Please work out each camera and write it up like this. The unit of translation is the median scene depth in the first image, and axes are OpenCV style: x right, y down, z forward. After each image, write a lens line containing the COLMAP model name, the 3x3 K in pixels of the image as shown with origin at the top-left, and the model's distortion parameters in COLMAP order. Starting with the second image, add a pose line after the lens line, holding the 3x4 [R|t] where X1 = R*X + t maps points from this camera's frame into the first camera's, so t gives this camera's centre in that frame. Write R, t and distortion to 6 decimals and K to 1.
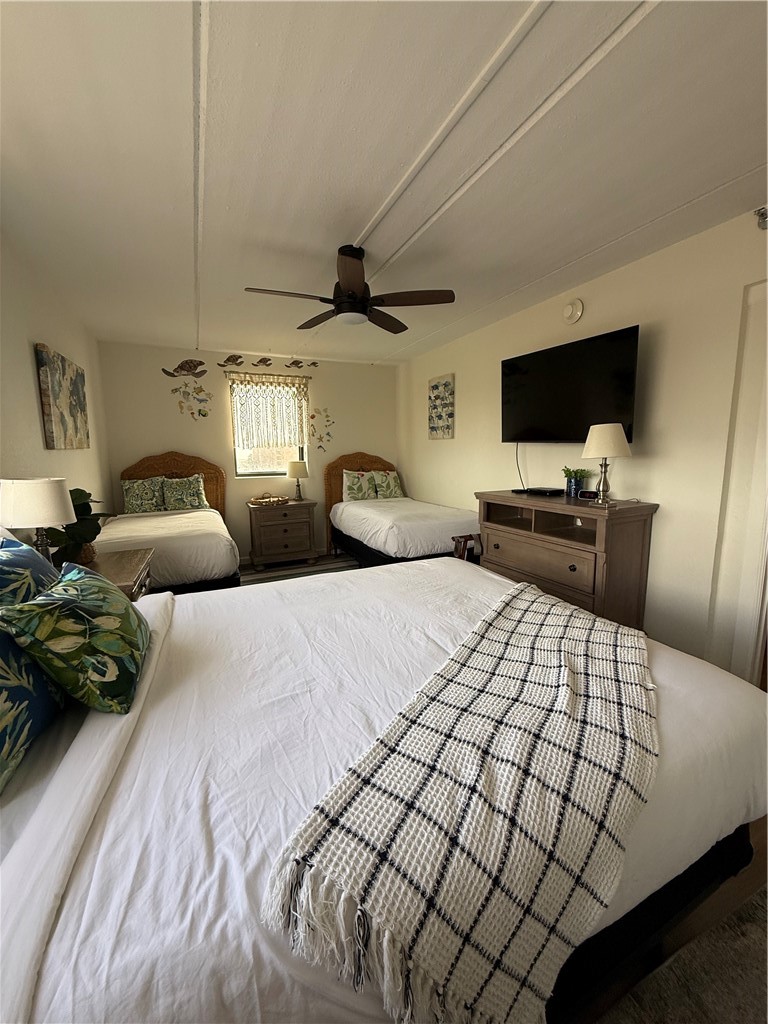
lens RADIAL K [[406.8, 0, 384.0], [0, 406.8, 512.0], [0, 0, 1]] dist [-0.000374, -0.000026]
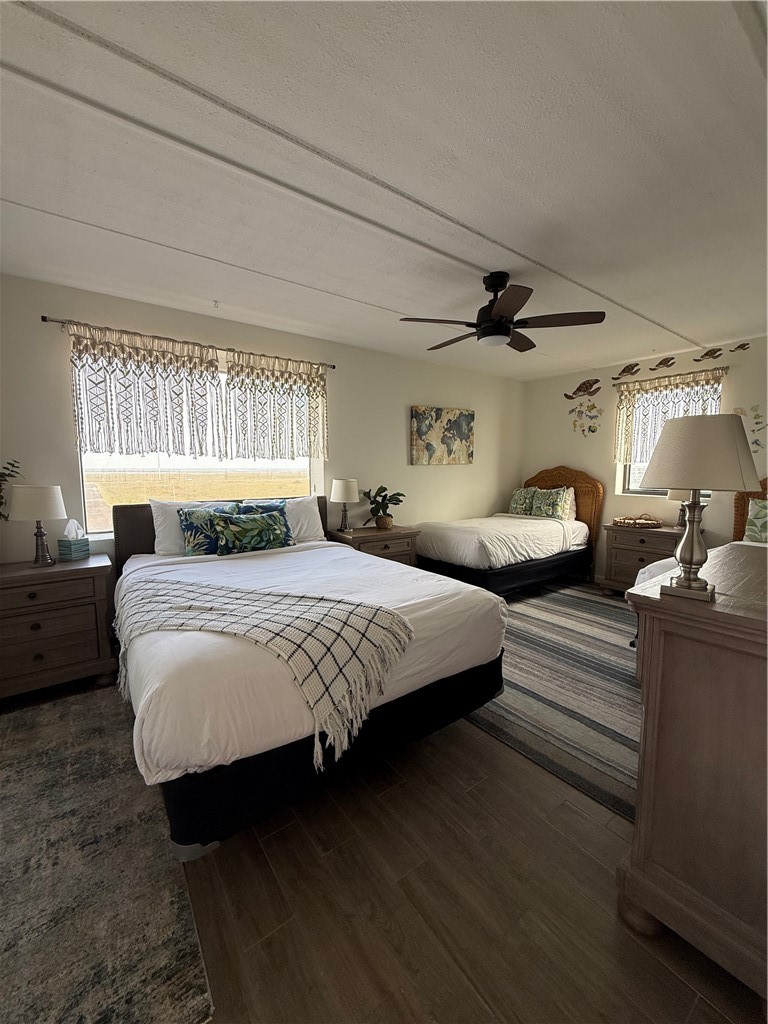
lens RADIAL K [[406.8, 0, 384.0], [0, 406.8, 512.0], [0, 0, 1]] dist [-0.000374, -0.000026]
pose [[0.201990, 0.117109, -0.972361, 0.485745], [-0.144866, 0.985477, 0.088596, -0.051391], [0.968615, 0.122967, 0.216021, 0.293533]]
